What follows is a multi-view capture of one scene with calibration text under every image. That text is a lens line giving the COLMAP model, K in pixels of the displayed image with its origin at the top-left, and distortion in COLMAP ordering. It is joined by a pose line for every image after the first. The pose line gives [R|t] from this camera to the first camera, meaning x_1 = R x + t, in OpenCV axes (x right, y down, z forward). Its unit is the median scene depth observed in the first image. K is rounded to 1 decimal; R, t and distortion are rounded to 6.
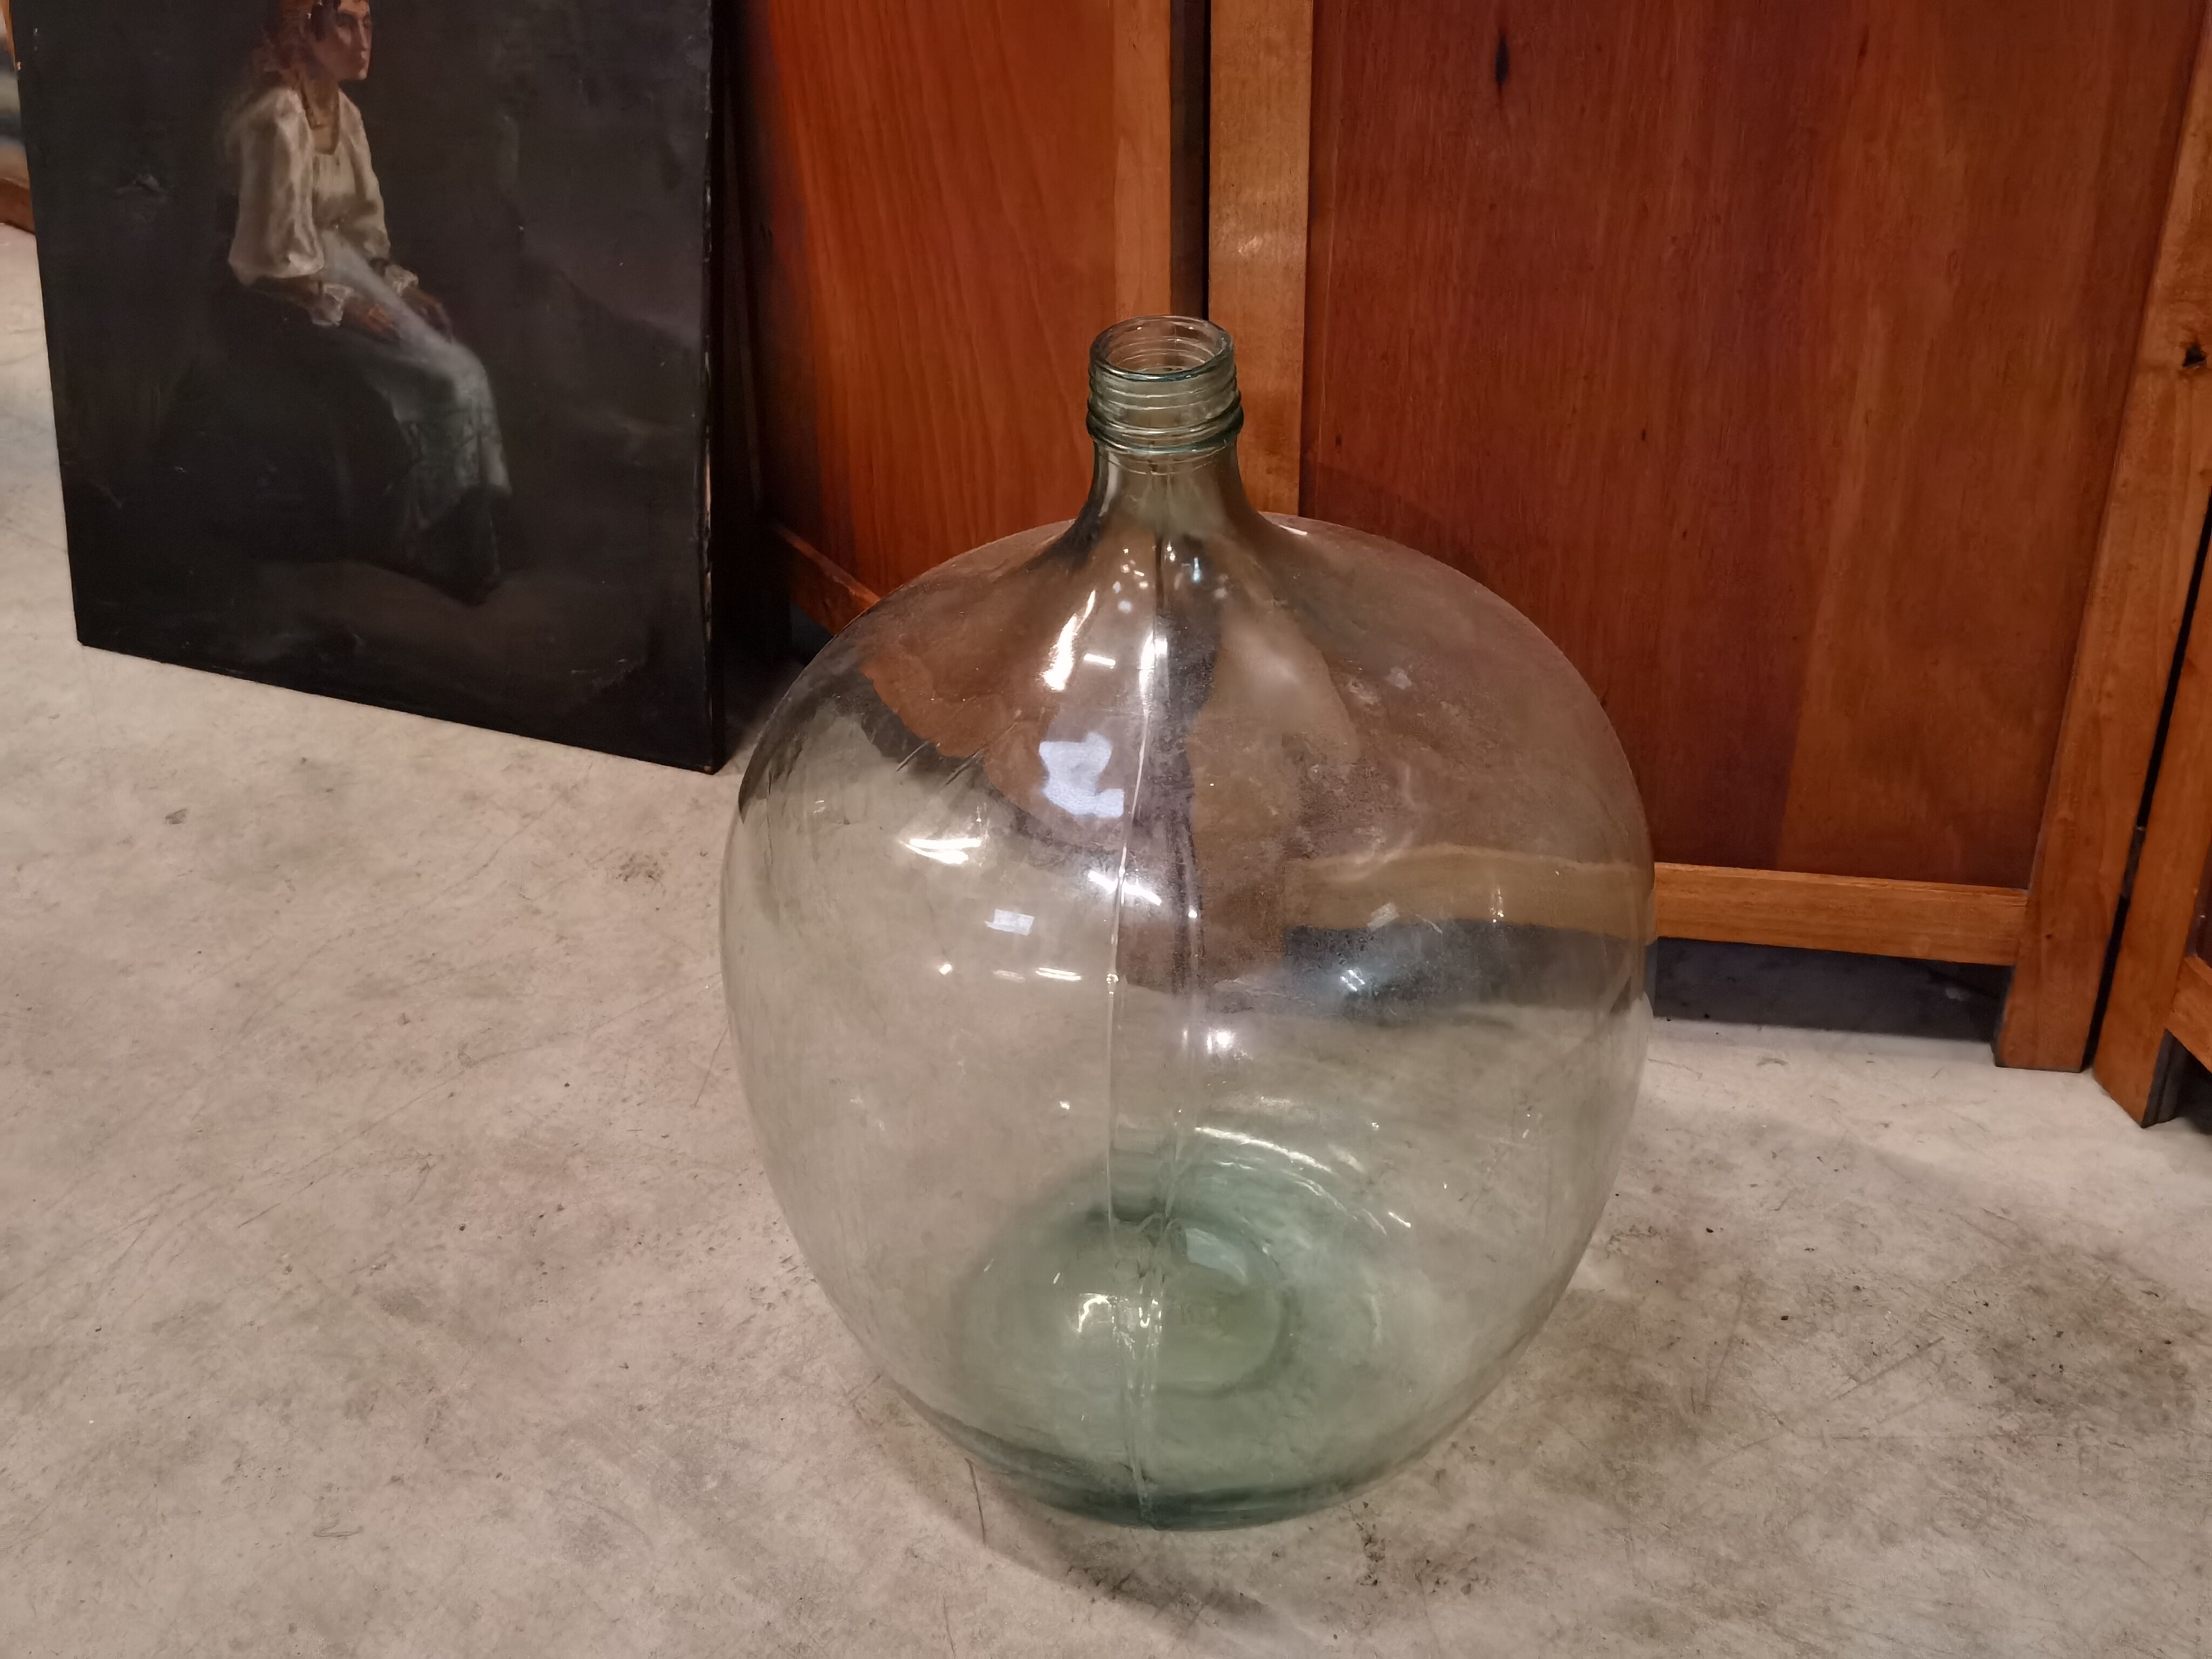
lens RADIAL K [[3039.3, 0, 1124.3], [0, 3039.3, 818.0], [0, 0, 1]] dist [-0.039509, 0.000000]
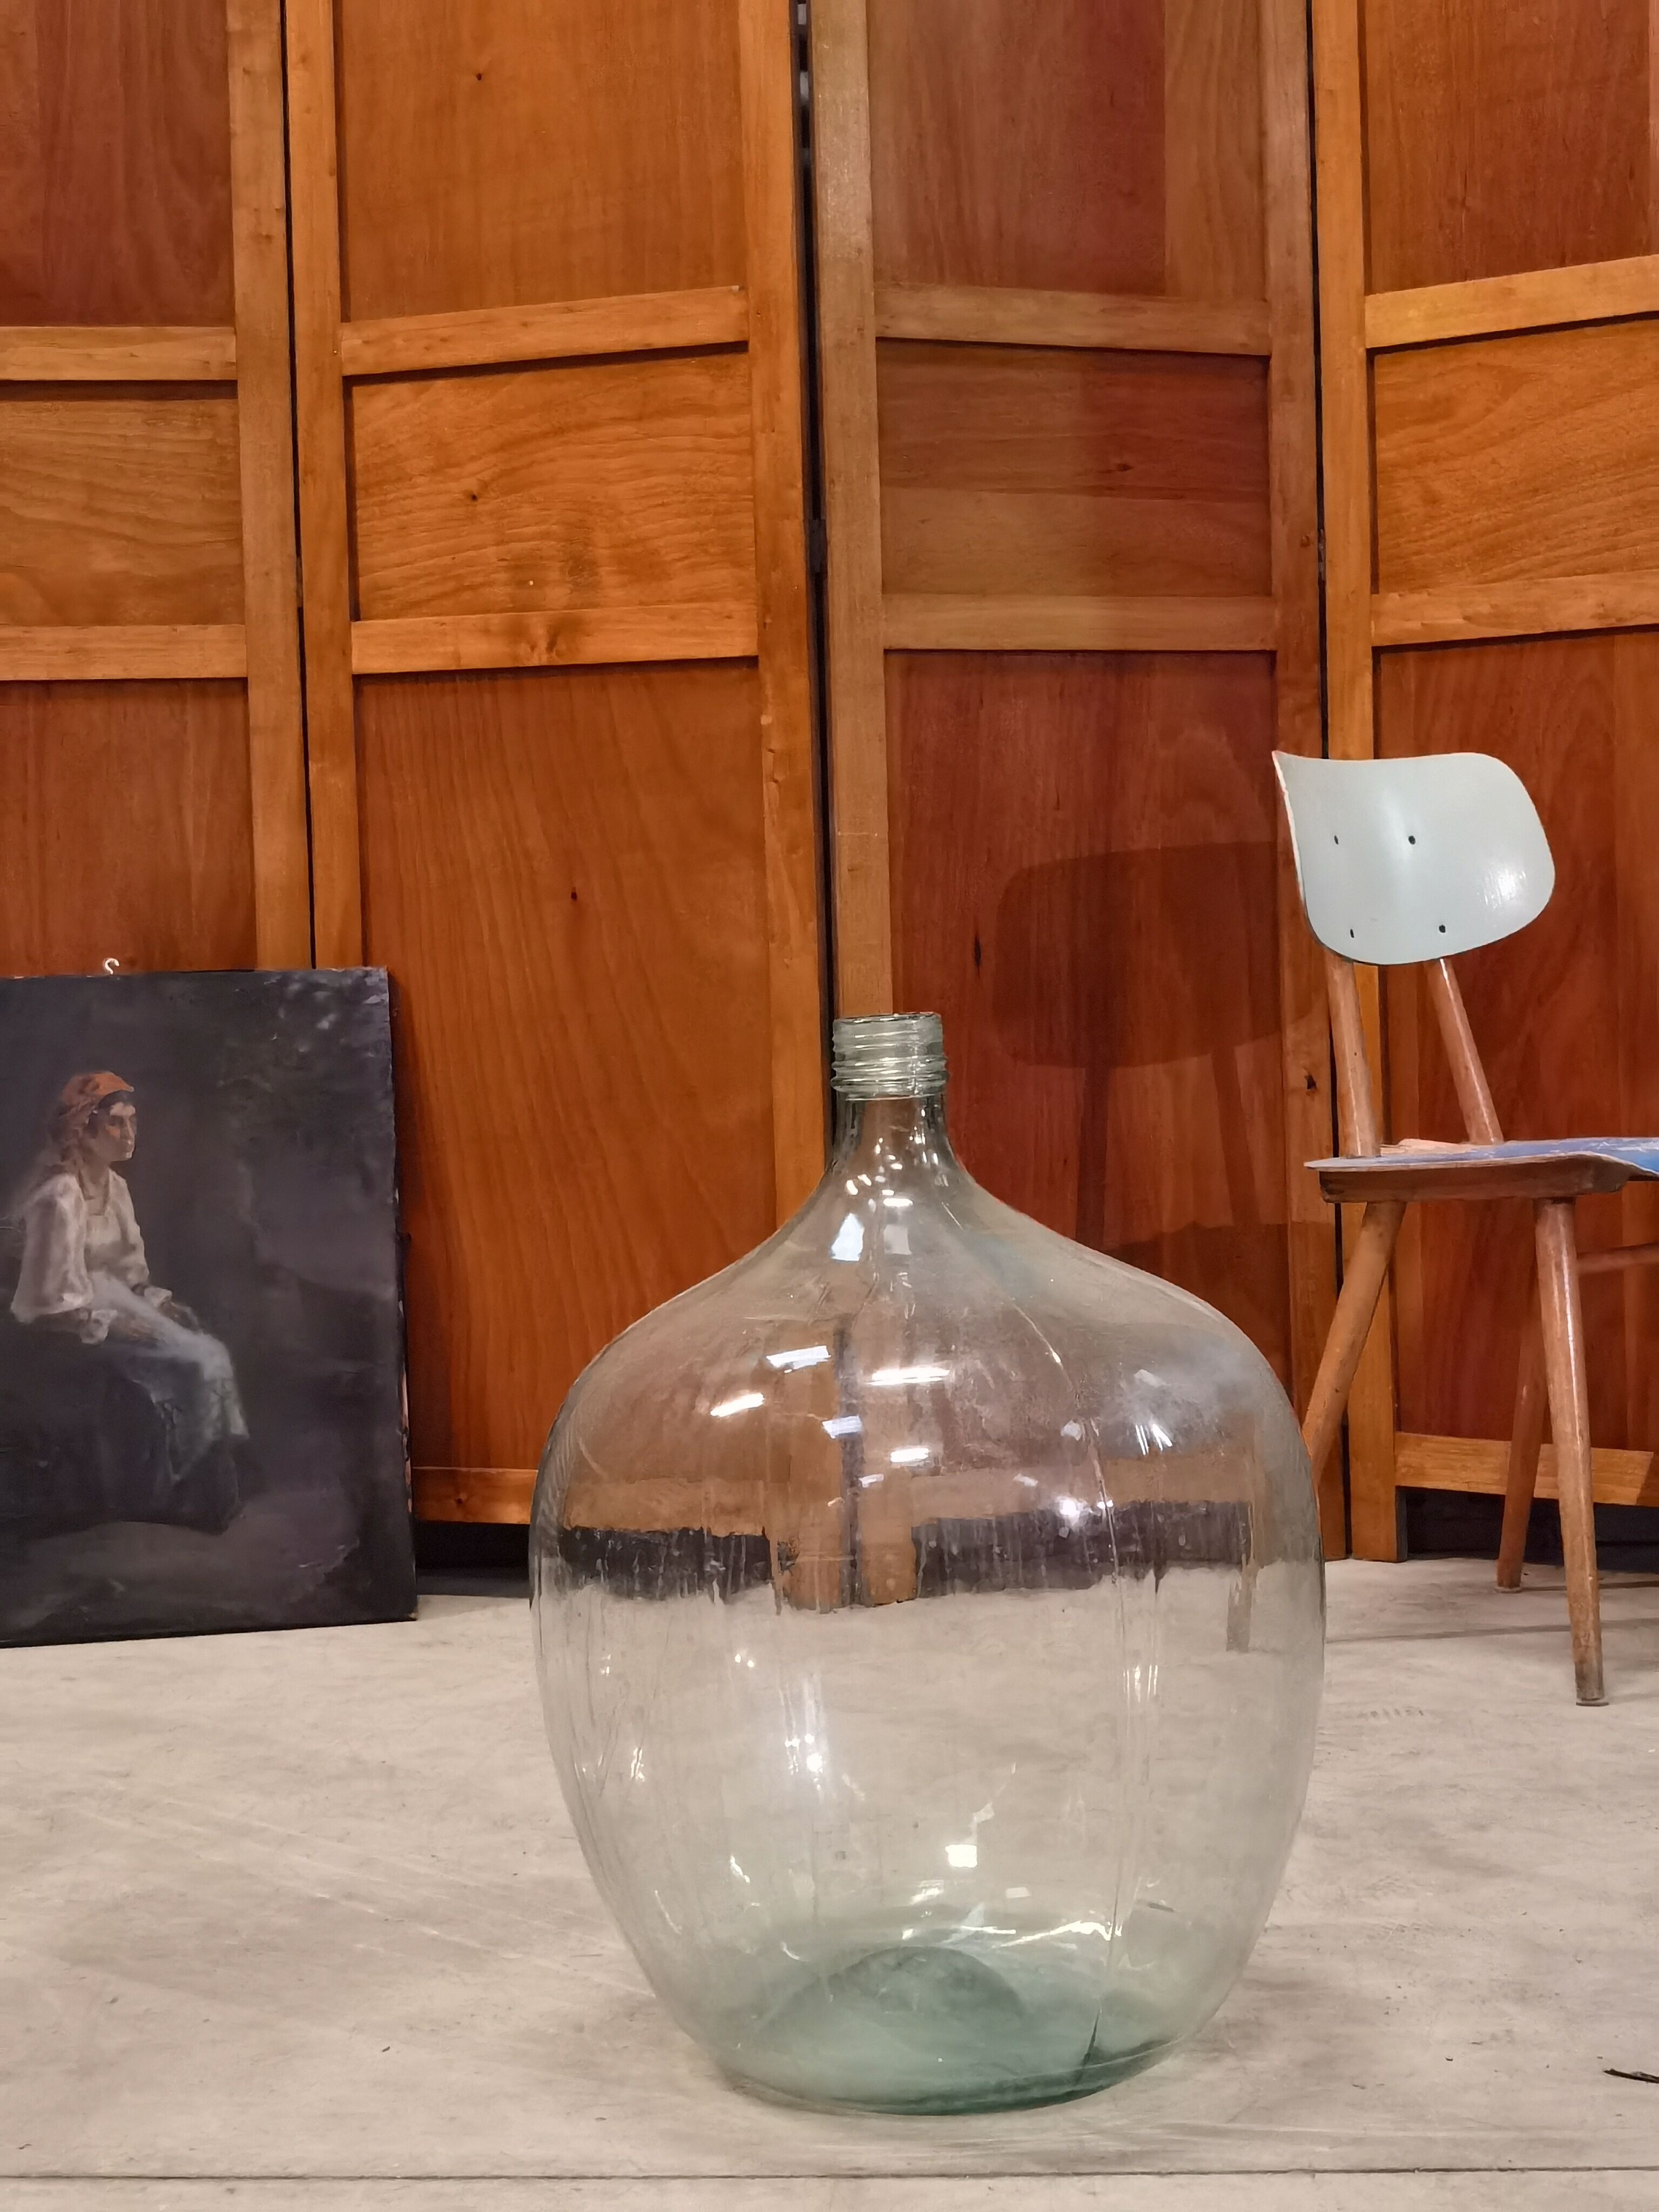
lens RADIAL K [[3998.2, 0, 923.9], [0, 3998.2, 1110.4], [0, 0, 1]] dist [0.090368, 0.000000]
pose [[0.835098, -0.040362, 0.548618, -0.979783], [0.336962, 0.825837, -0.452162, 0.728996], [-0.434819, 0.562463, 0.703255, -0.527377]]
